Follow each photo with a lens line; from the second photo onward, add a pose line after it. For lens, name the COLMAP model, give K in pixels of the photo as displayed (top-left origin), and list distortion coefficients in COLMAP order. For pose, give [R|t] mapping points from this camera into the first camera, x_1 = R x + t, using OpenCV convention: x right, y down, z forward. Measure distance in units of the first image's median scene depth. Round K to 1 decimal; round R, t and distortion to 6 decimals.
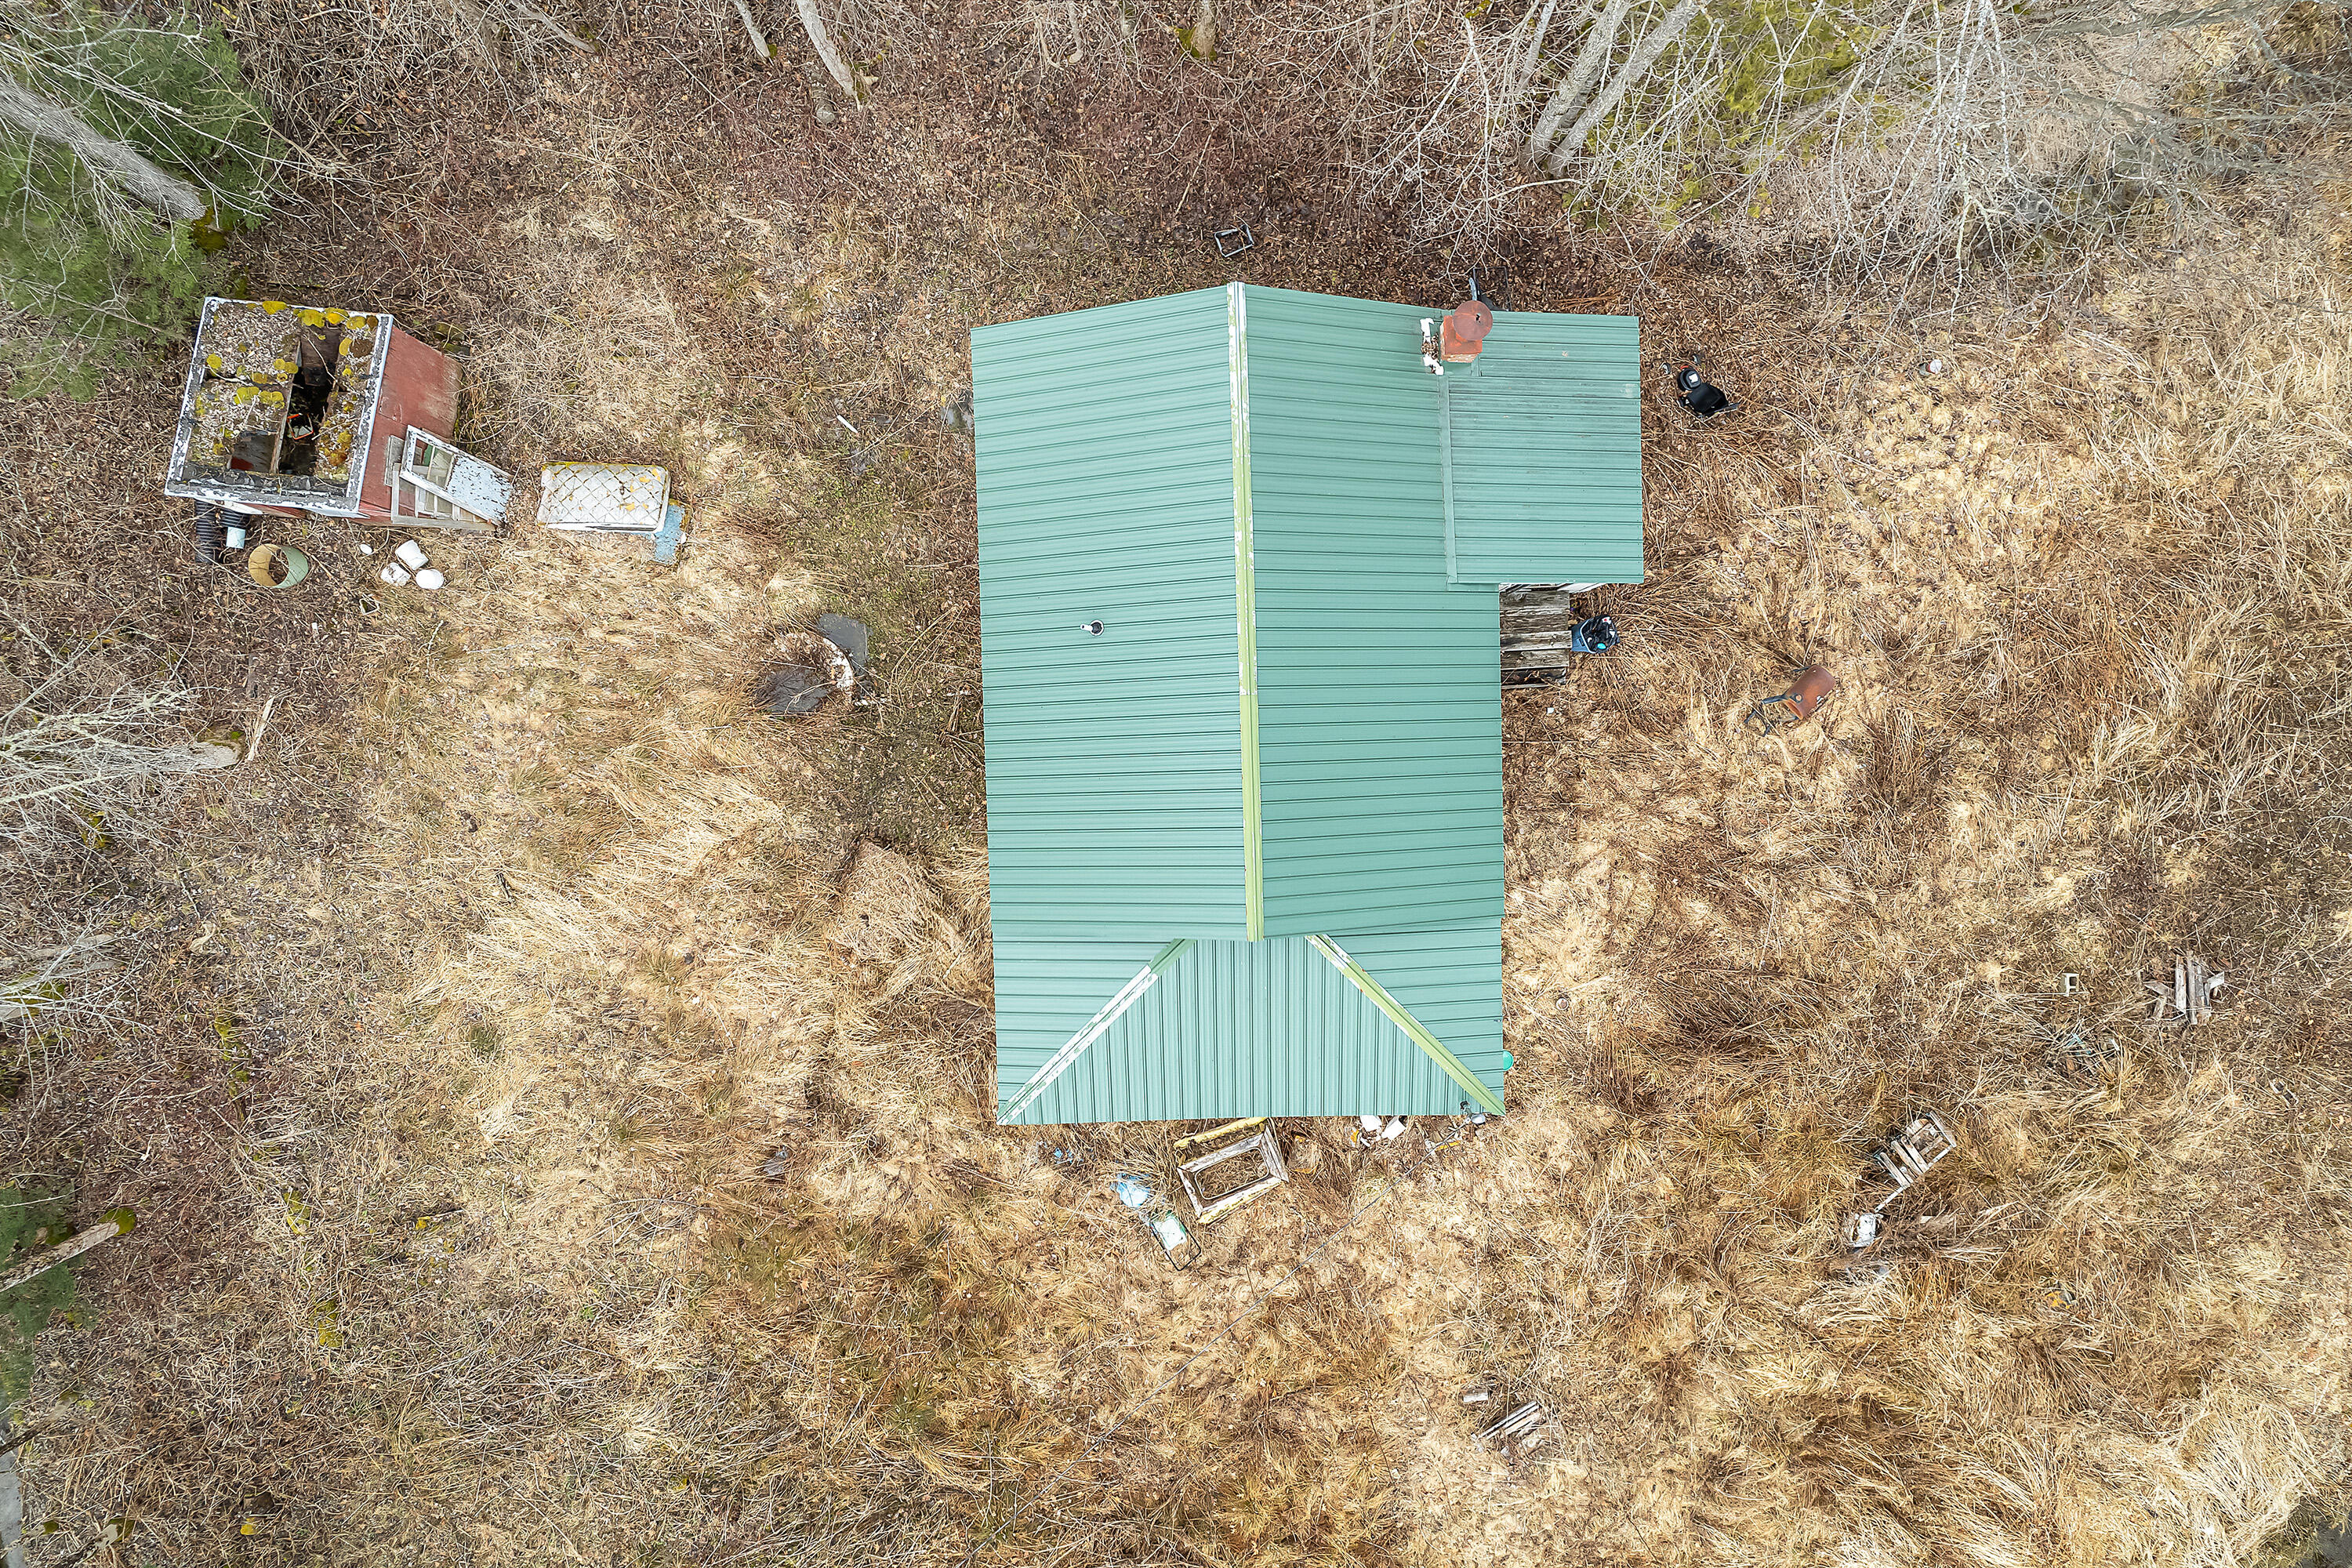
lens RADIAL K [[1505.2, 0, 1174.7], [0, 1505.2, 790.4], [0, 0, 1]] dist [-0.014371, 0.007783]
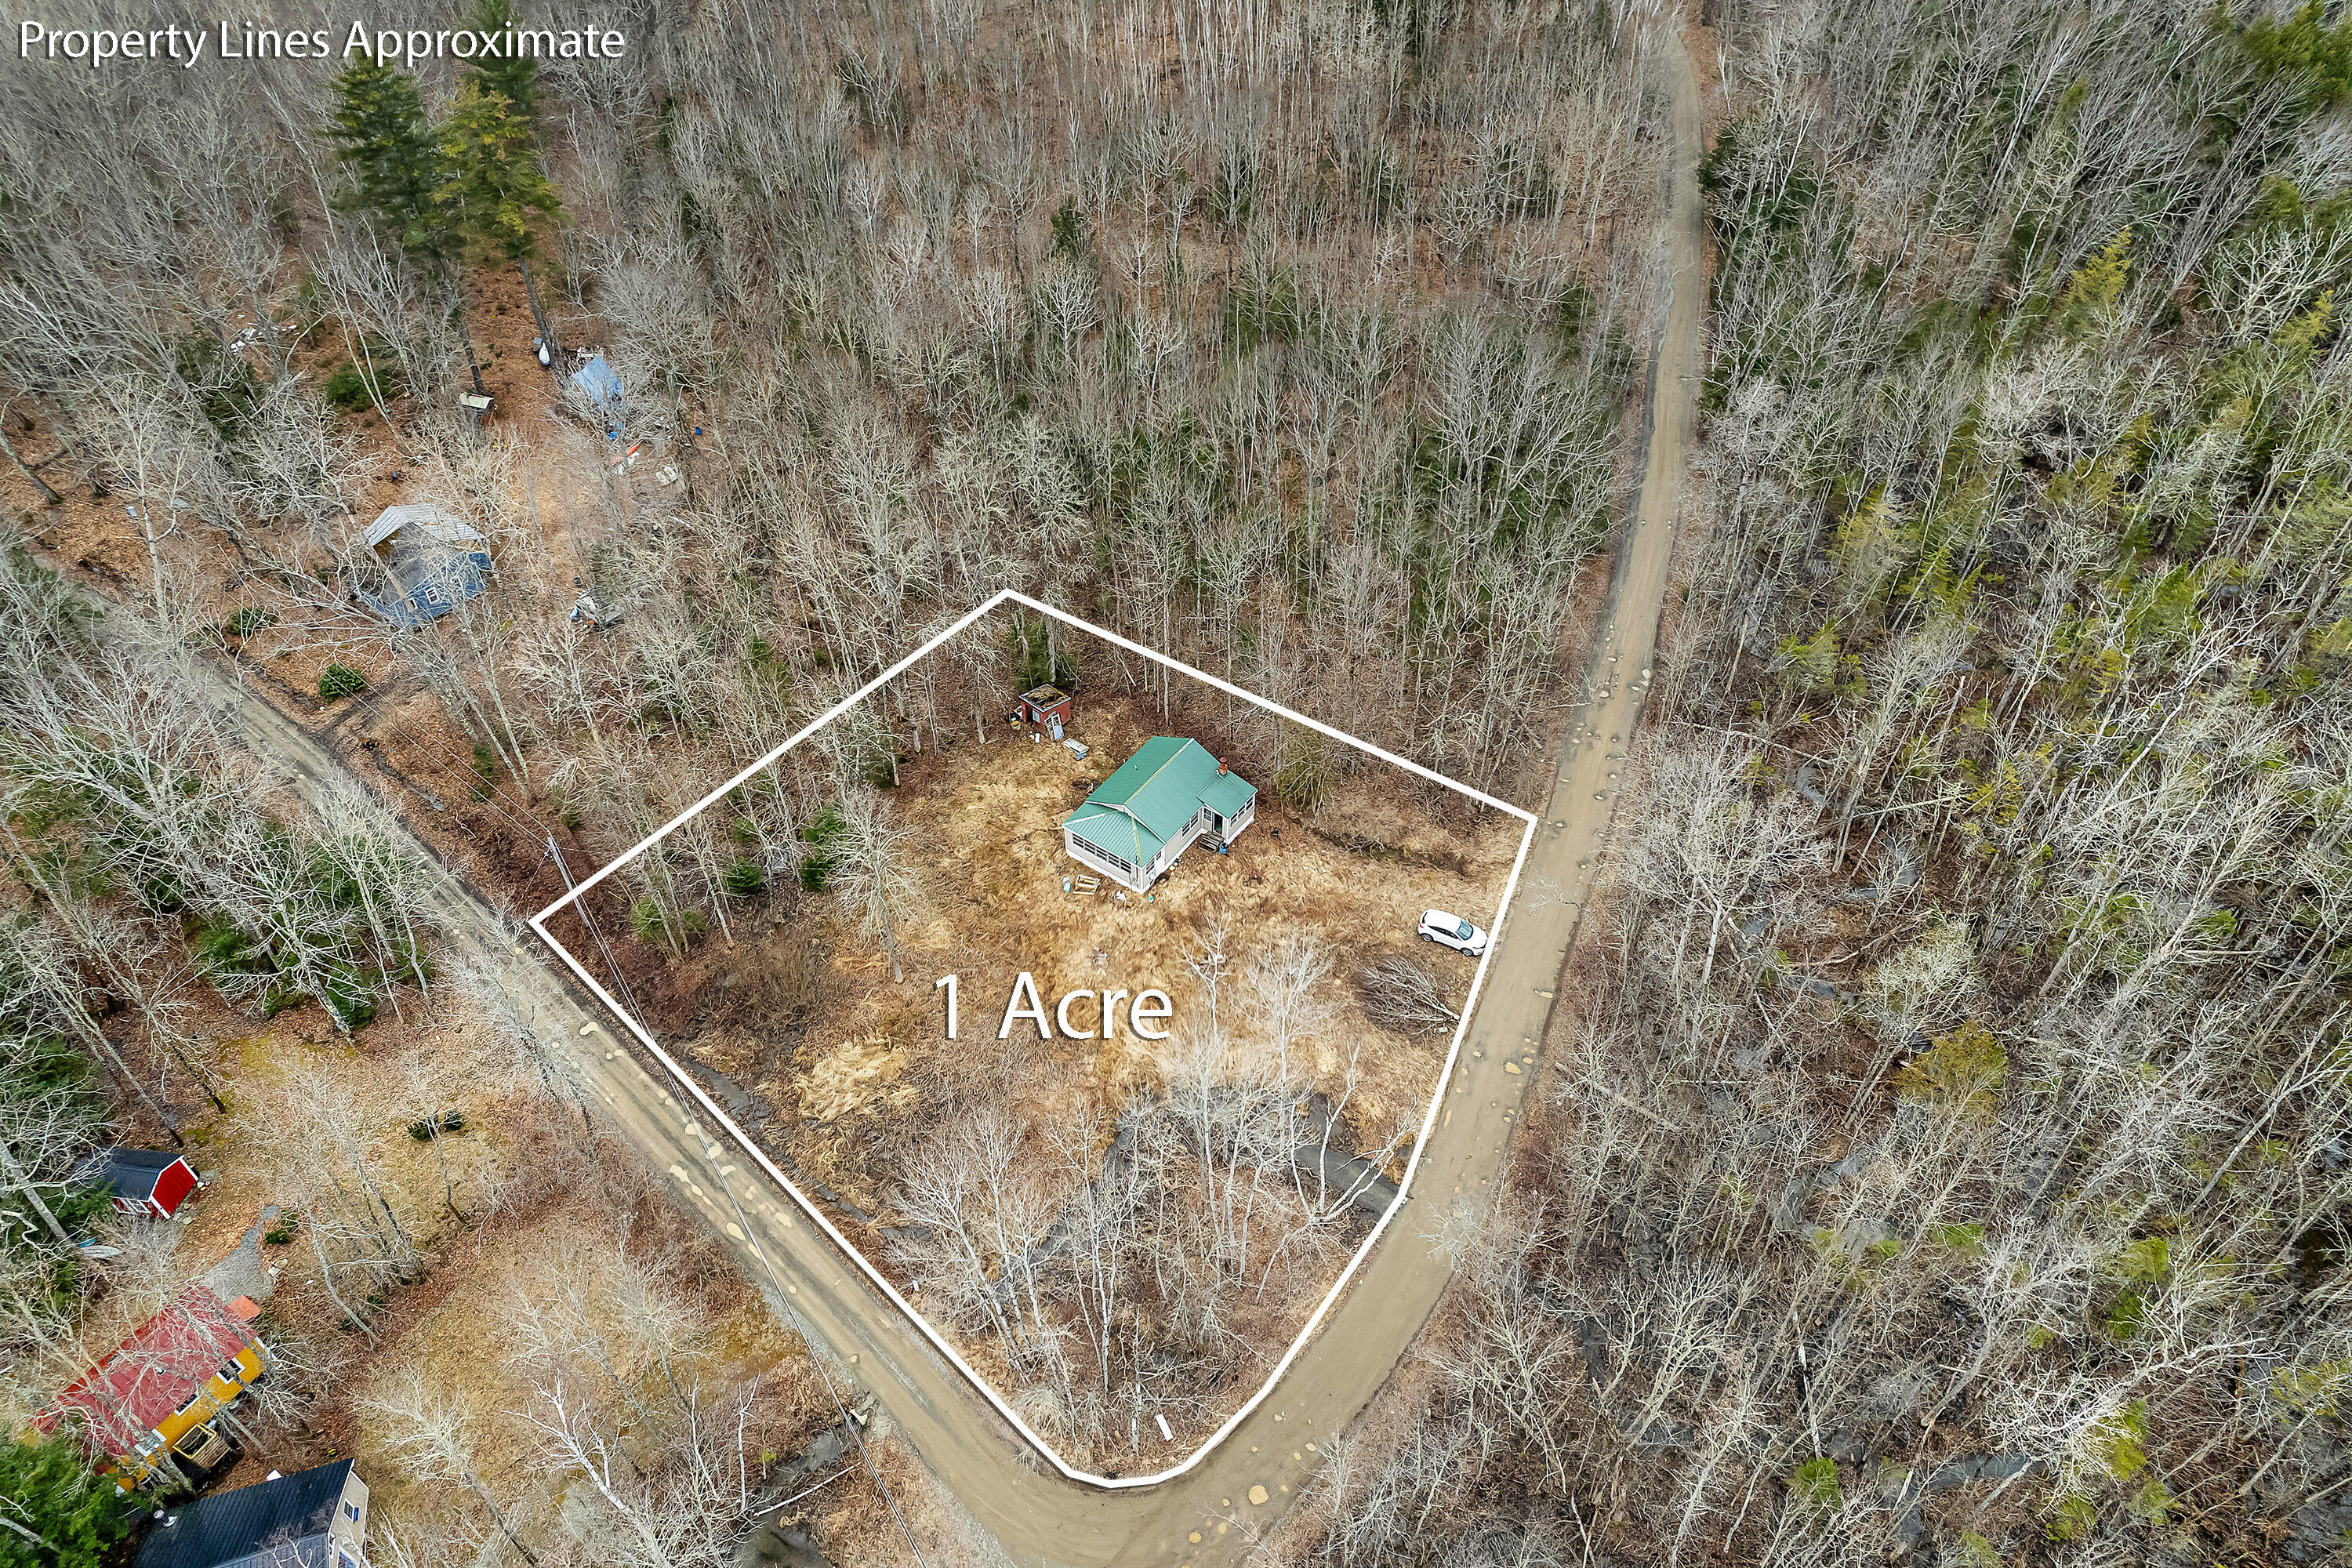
lens RADIAL K [[1505.2, 0, 1174.1], [0, 1505.2, 778.2], [0, 0, 1]] dist [-0.014371, 0.007783]
pose [[0.797525, 0.428531, -0.424634, 1.962583], [-0.602650, 0.533622, -0.593346, 2.526767], [-0.027673, 0.729115, 0.683832, -2.239240]]
